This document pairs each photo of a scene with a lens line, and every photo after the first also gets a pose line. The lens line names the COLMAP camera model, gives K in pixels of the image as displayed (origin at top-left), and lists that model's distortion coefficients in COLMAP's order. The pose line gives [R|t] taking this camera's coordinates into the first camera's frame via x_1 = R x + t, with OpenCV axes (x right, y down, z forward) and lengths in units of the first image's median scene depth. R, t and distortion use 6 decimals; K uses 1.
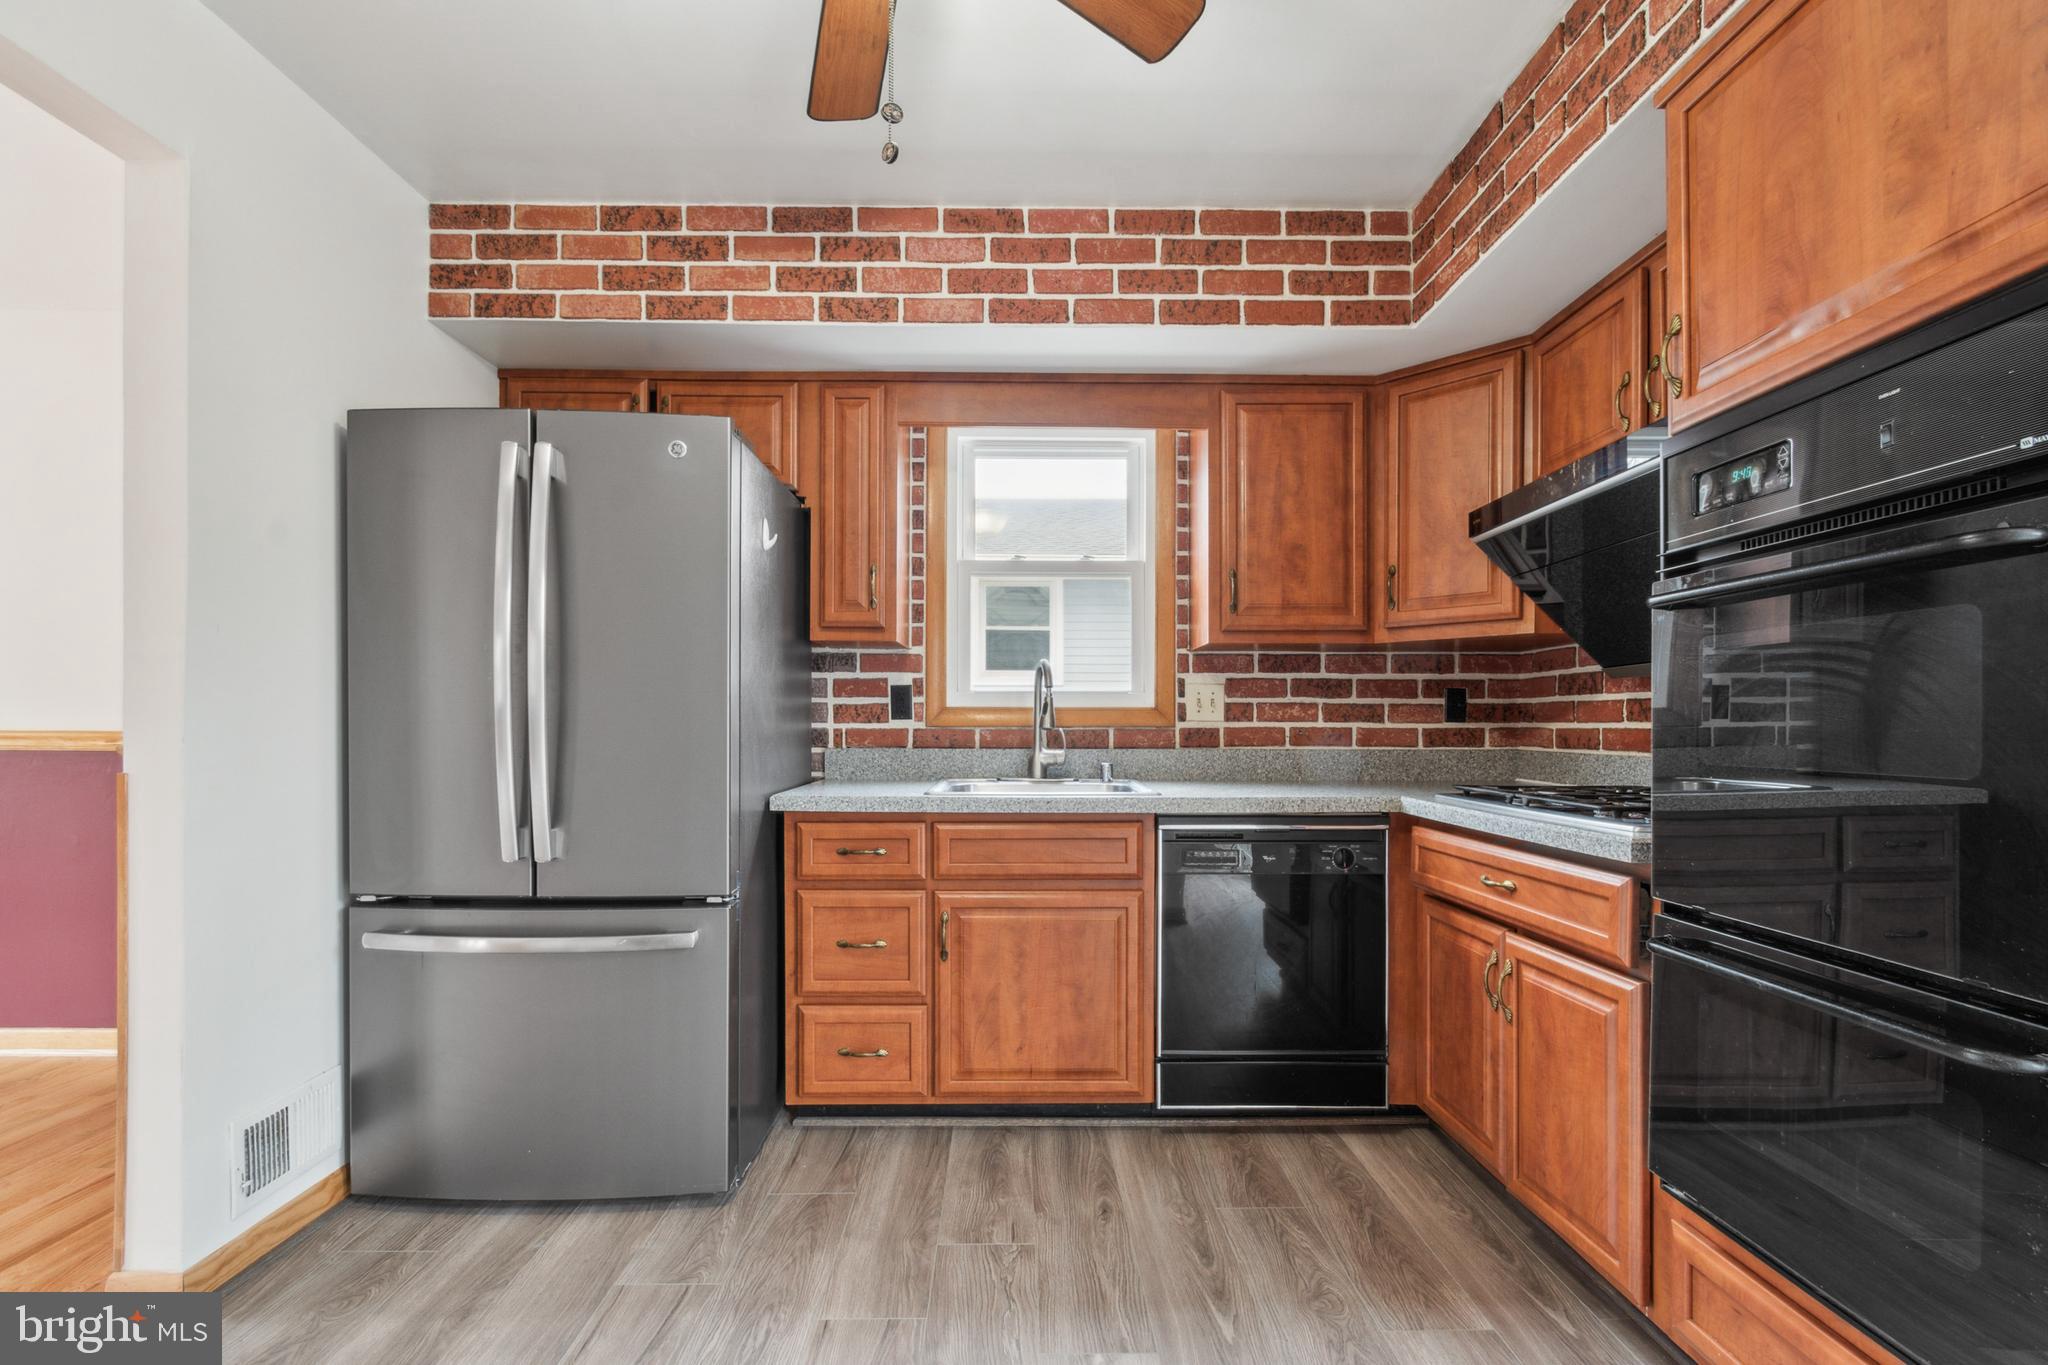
lens RADIAL K [[932.9, 0, 1034.7], [0, 932.9, 723.3], [0, 0, 1]] dist [0.003027, -0.006860]
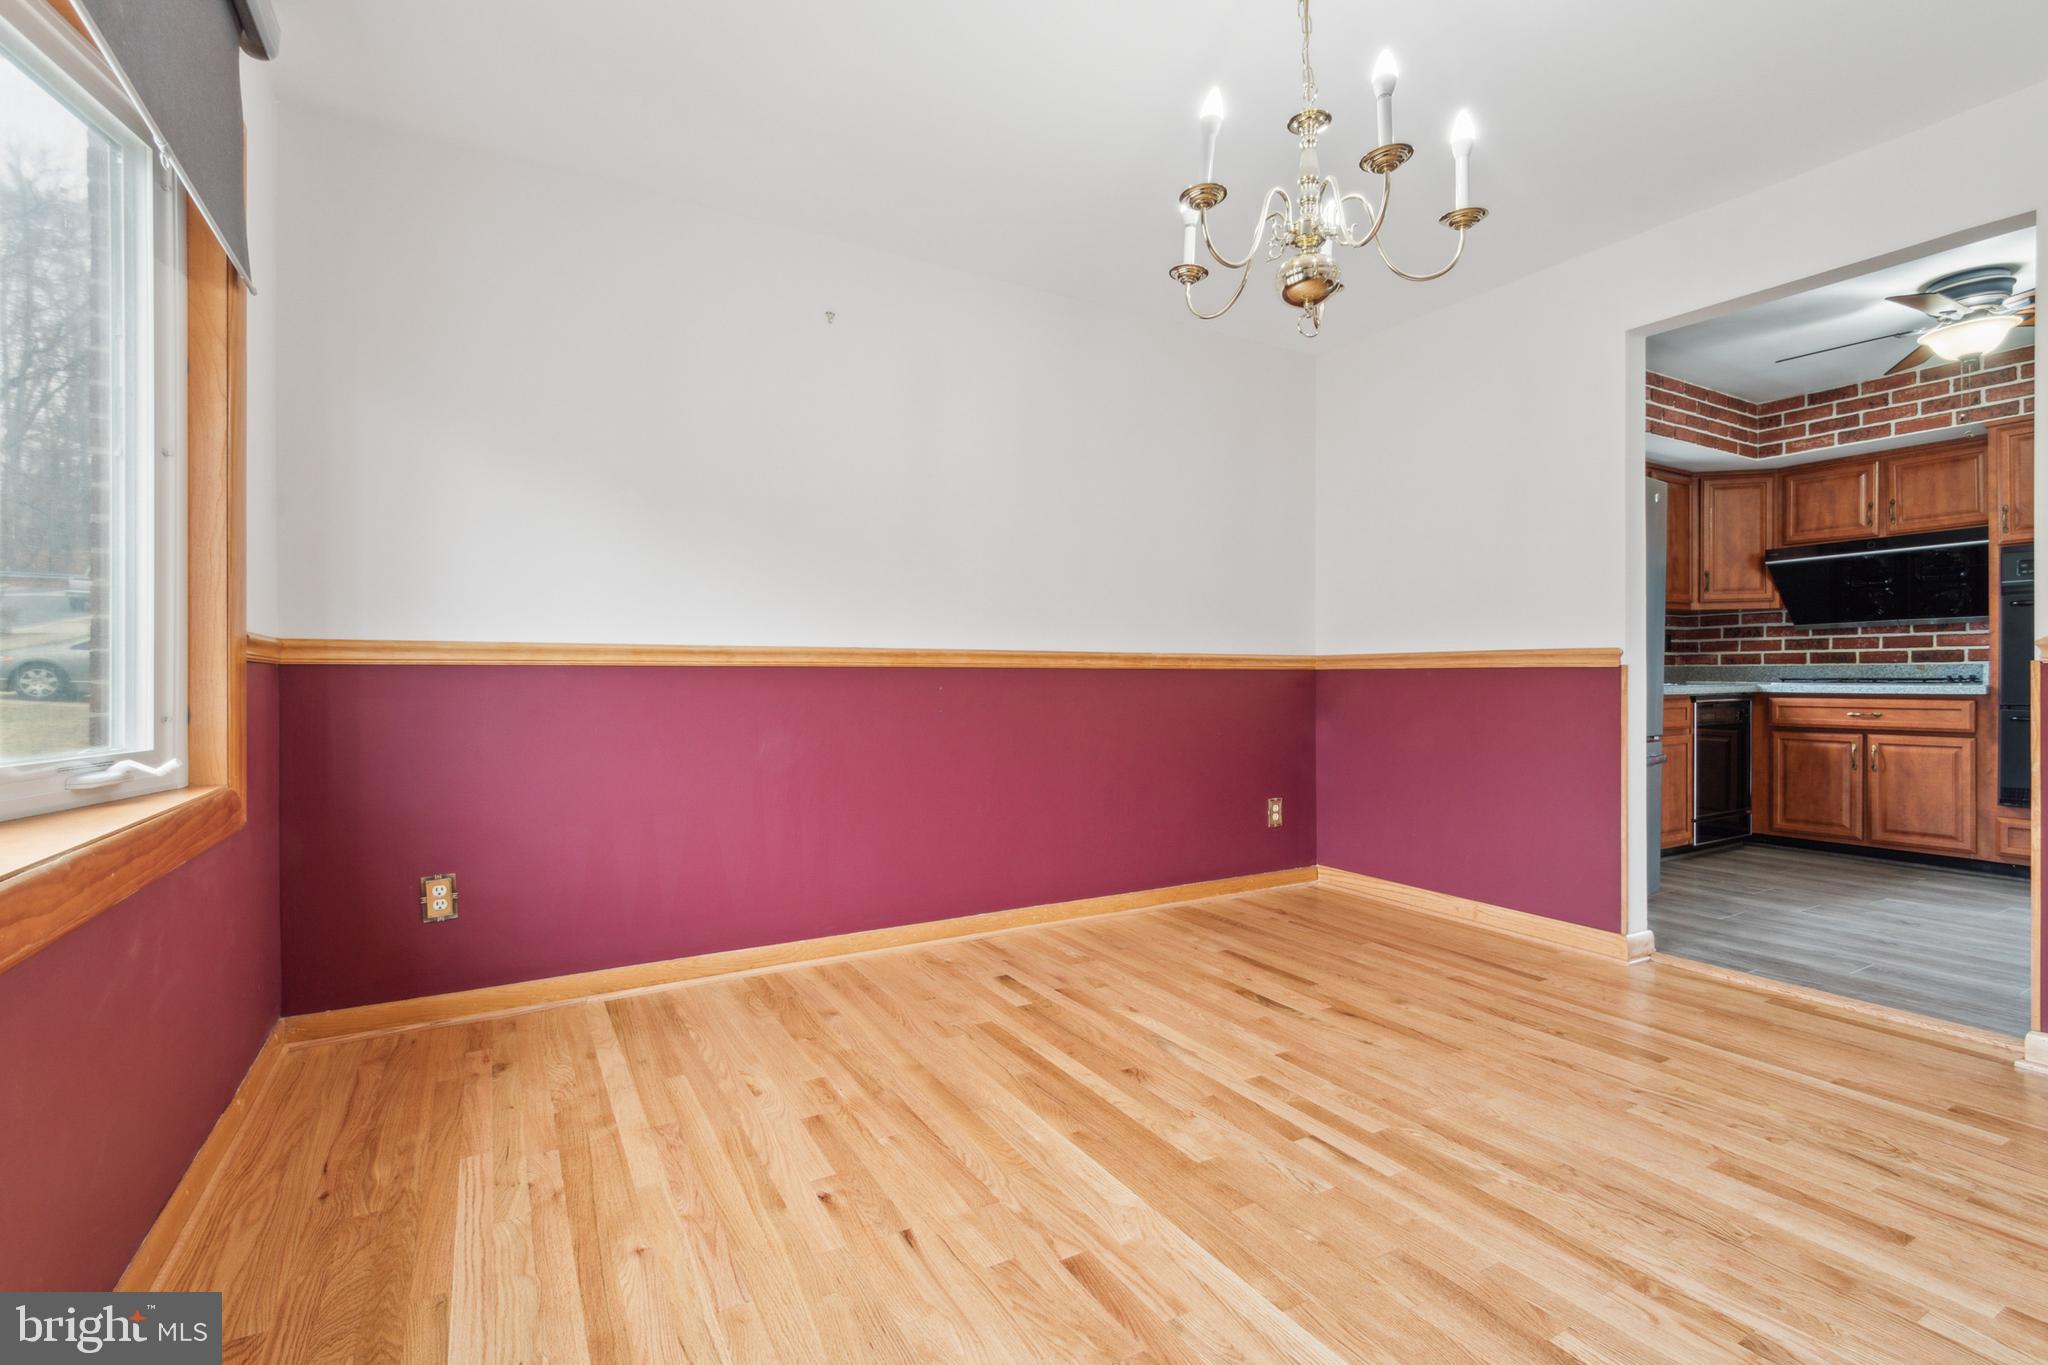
lens RADIAL K [[932.9, 0, 1029.3], [0, 932.9, 679.7], [0, 0, 1]] dist [0.003027, -0.006860]
pose [[0.873349, -0.008345, 0.487023, -1.941017], [0.005053, 0.999955, 0.008073, 0.040762], [-0.487068, -0.004590, 0.873352, -0.029033]]
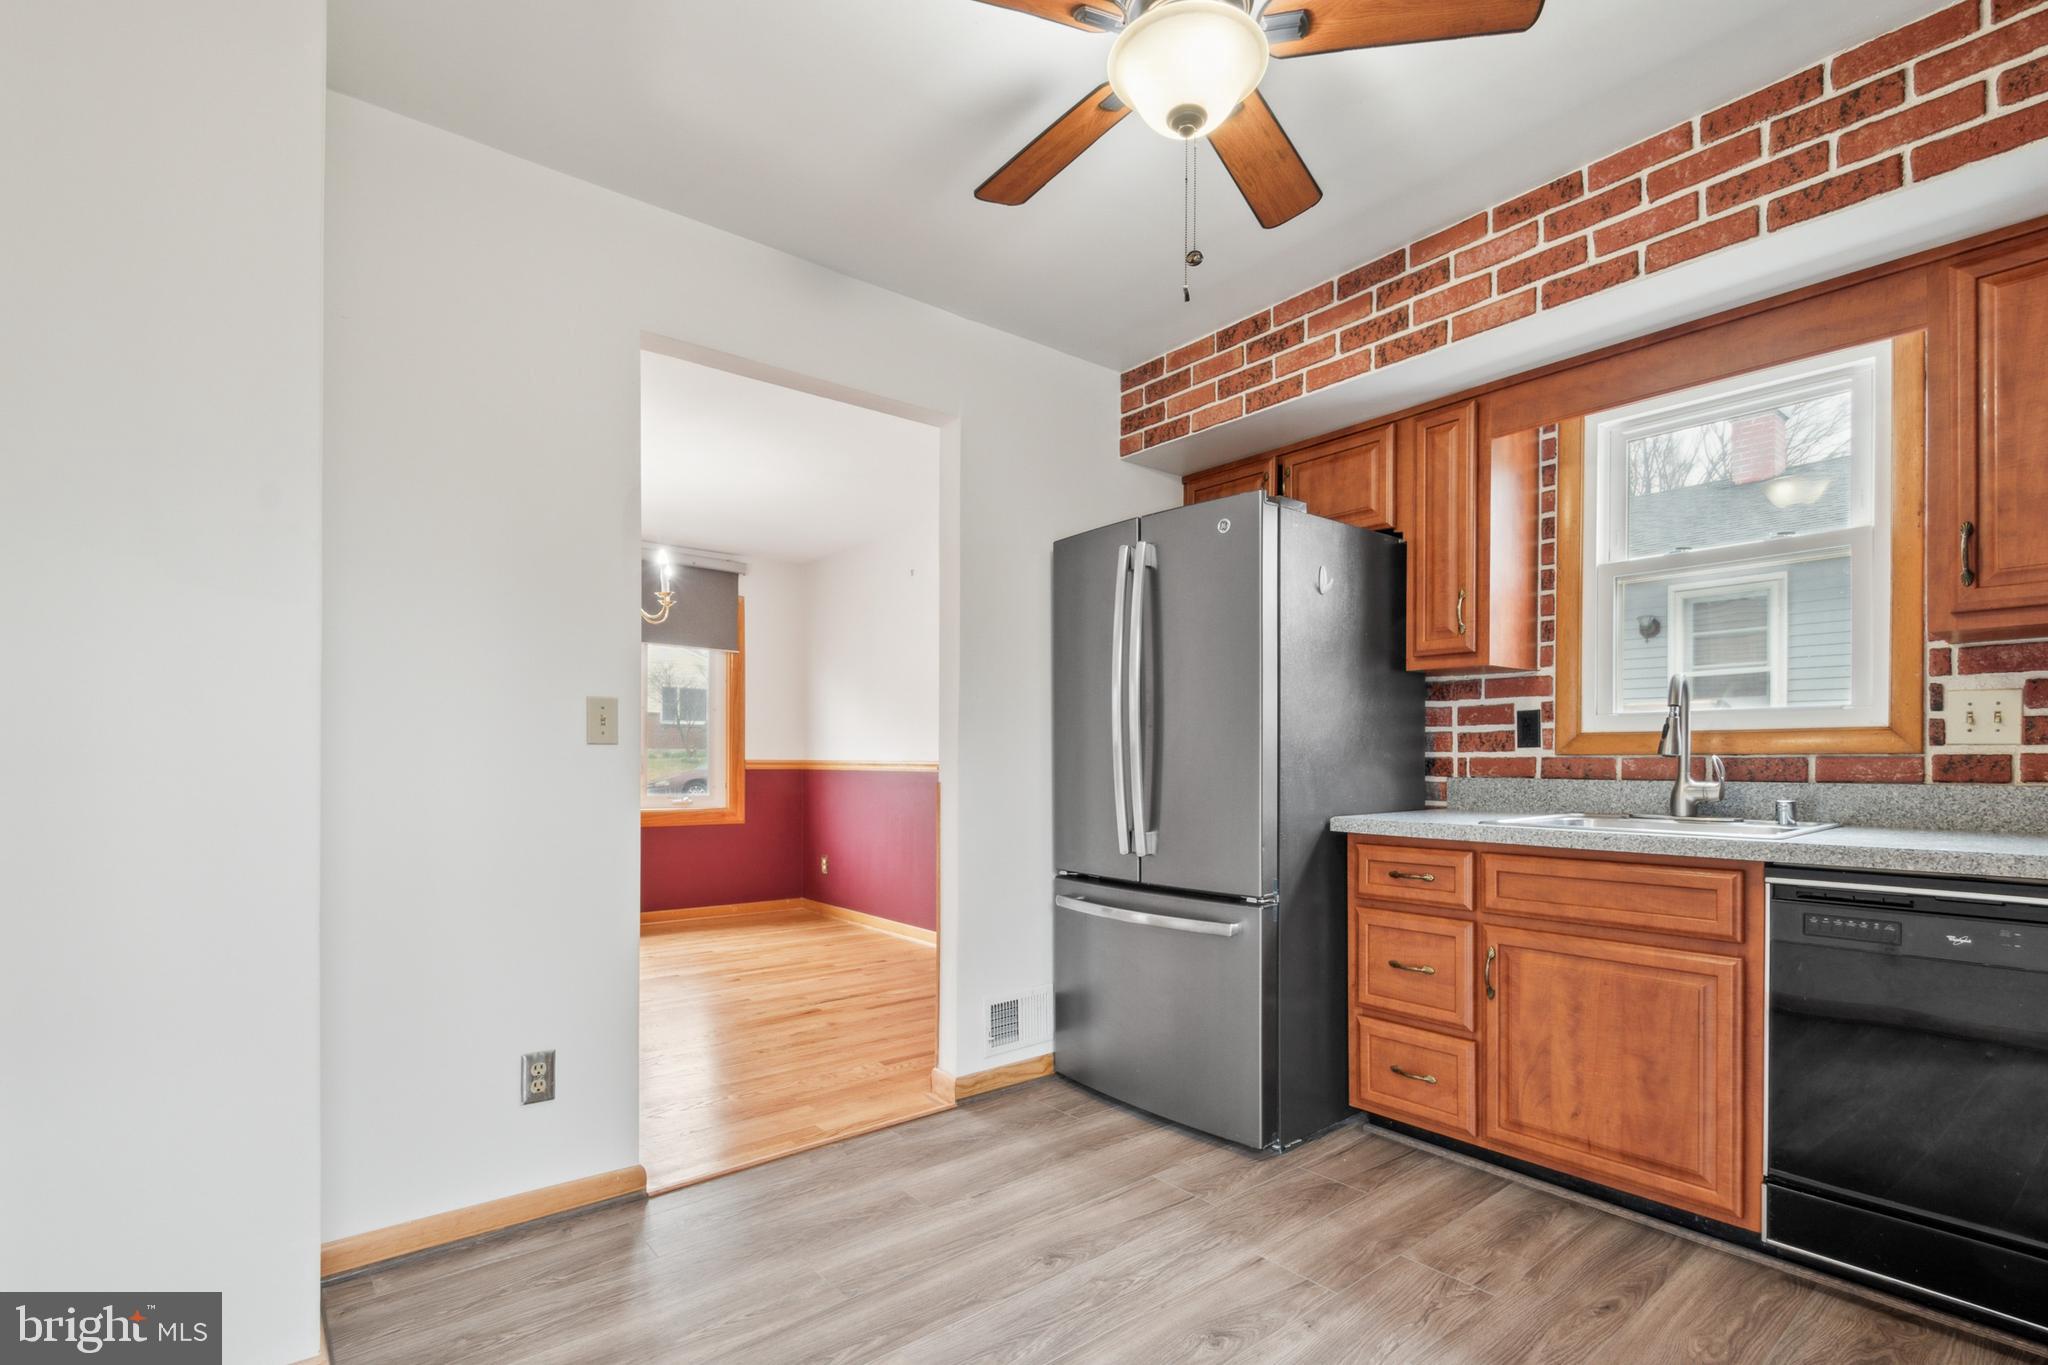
lens RADIAL K [[932.9, 0, 974.2], [0, 932.9, 760.1], [0, 0, 1]] dist [0.003027, -0.006860]
pose [[0.597784, -0.001570, -0.801655, 0.352069], [0.001755, 0.999998, -0.000650, 0.010262], [0.801655, -0.001019, 0.597786, 0.007340]]
